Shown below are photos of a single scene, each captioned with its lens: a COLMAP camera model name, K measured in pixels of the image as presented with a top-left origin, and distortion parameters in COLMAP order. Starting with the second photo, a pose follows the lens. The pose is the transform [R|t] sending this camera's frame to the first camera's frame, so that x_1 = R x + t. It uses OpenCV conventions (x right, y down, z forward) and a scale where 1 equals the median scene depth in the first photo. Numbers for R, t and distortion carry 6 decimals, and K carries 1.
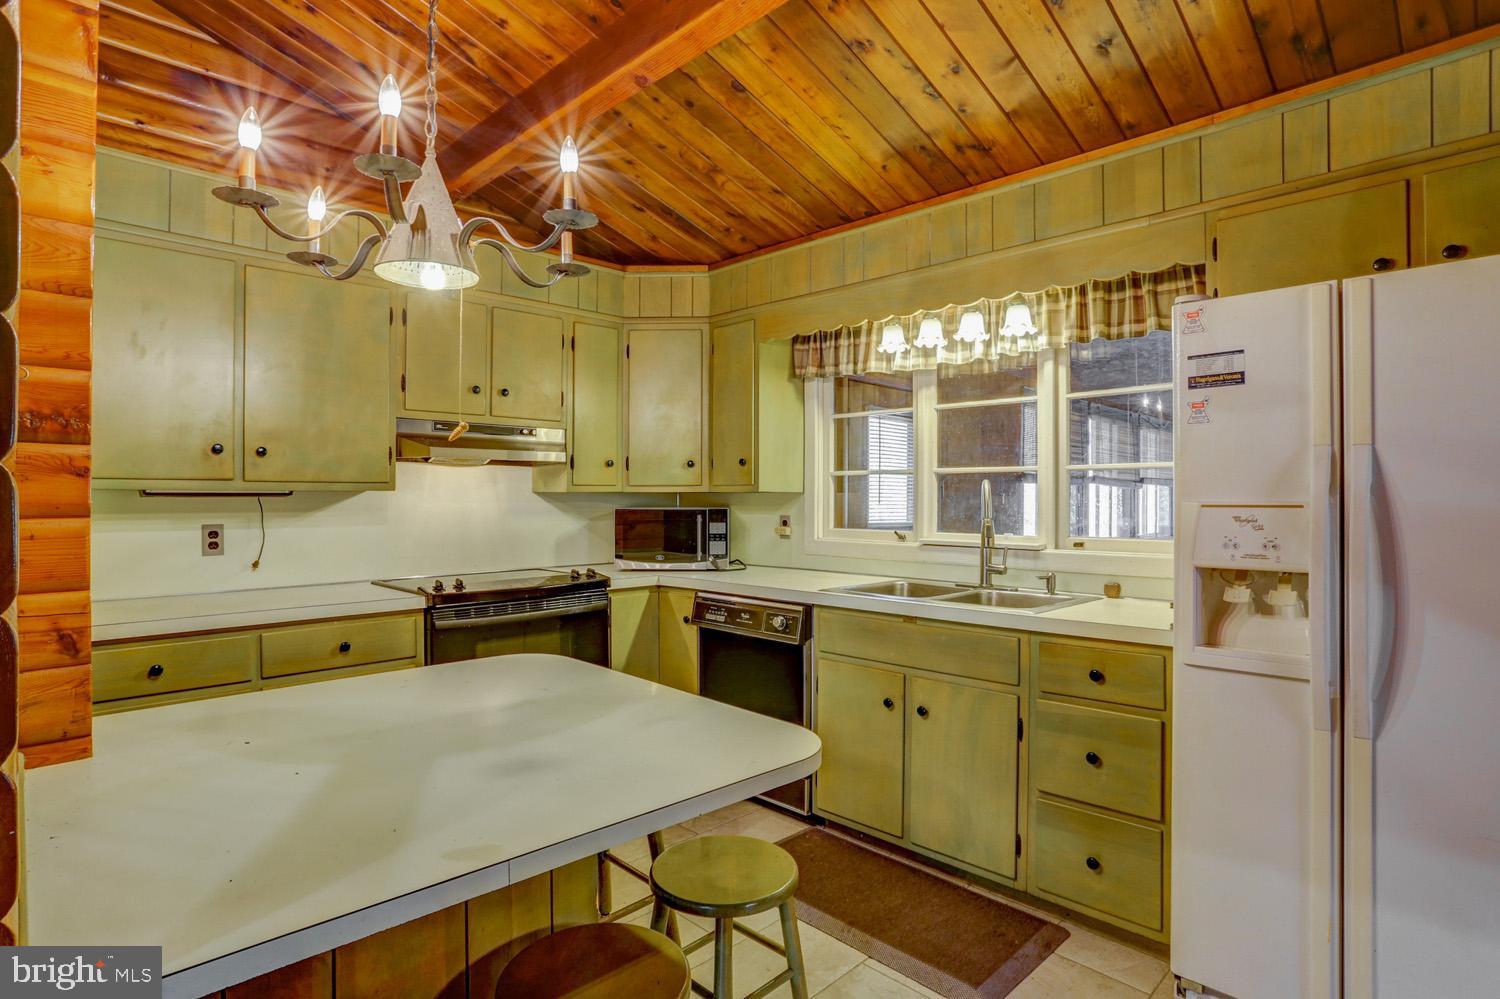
lens RADIAL K [[798.1, 0, 703.6], [0, 798.1, 495.8], [0, 0, 1]] dist [-0.027994, 0.002106]
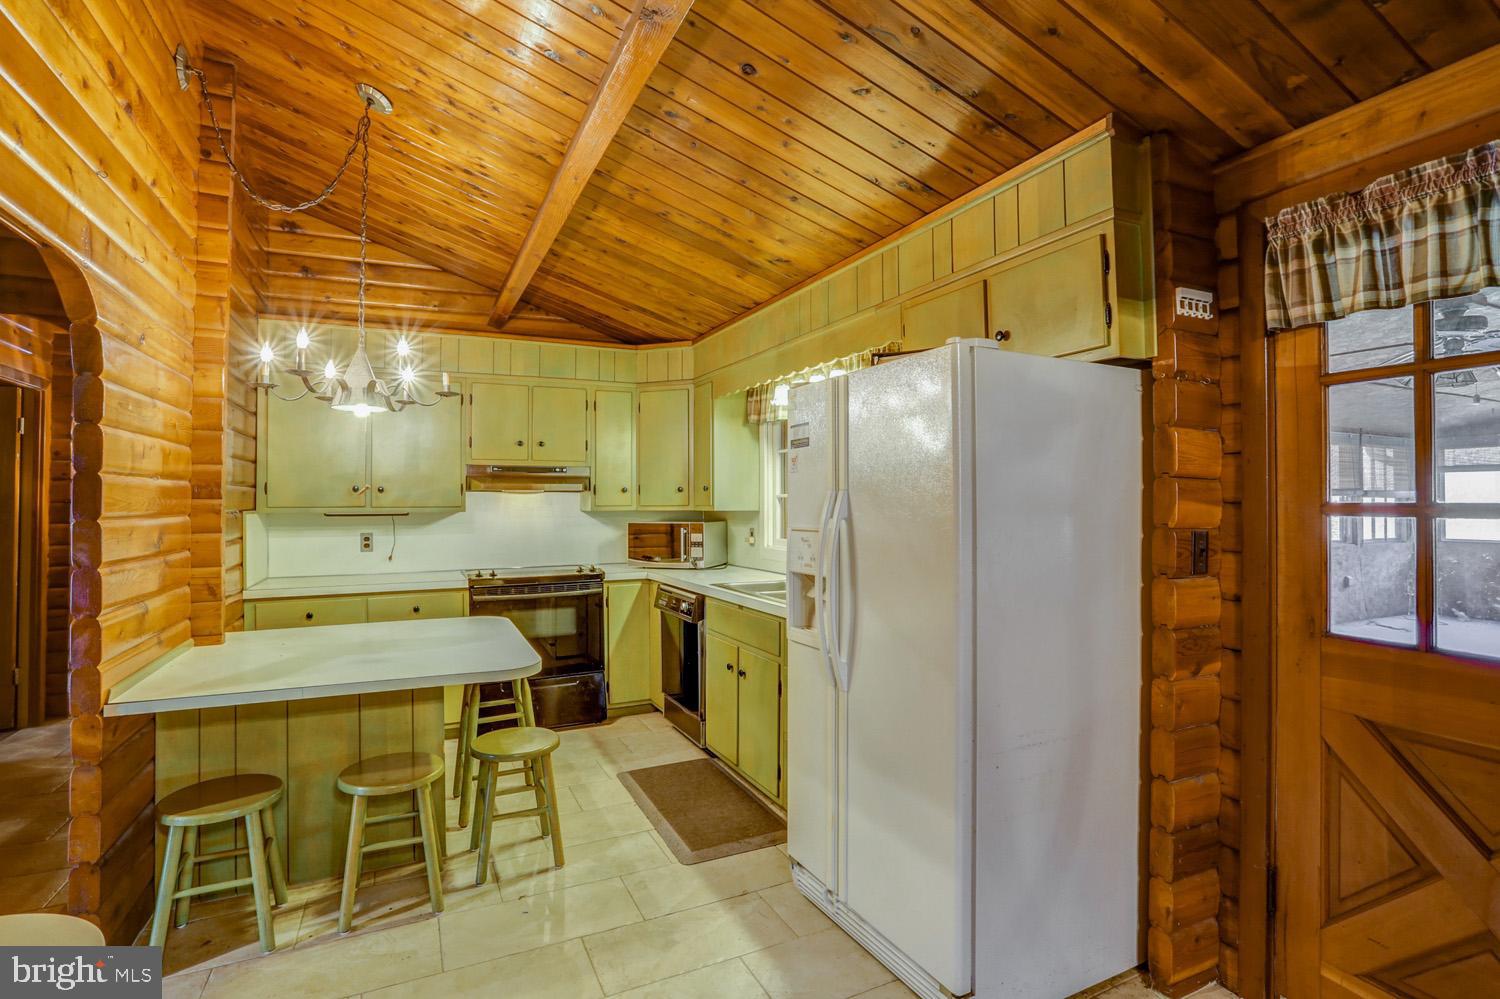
lens RADIAL K [[737.3, 0, 680.3], [0, 737.3, 485.2], [0, 0, 1]] dist [-0.040357, 0.001577]
pose [[0.934800, -0.015513, -0.354835, 0.507487], [0.007574, 0.999689, -0.023752, -0.021194], [0.355093, 0.019516, 0.934627, -0.191256]]
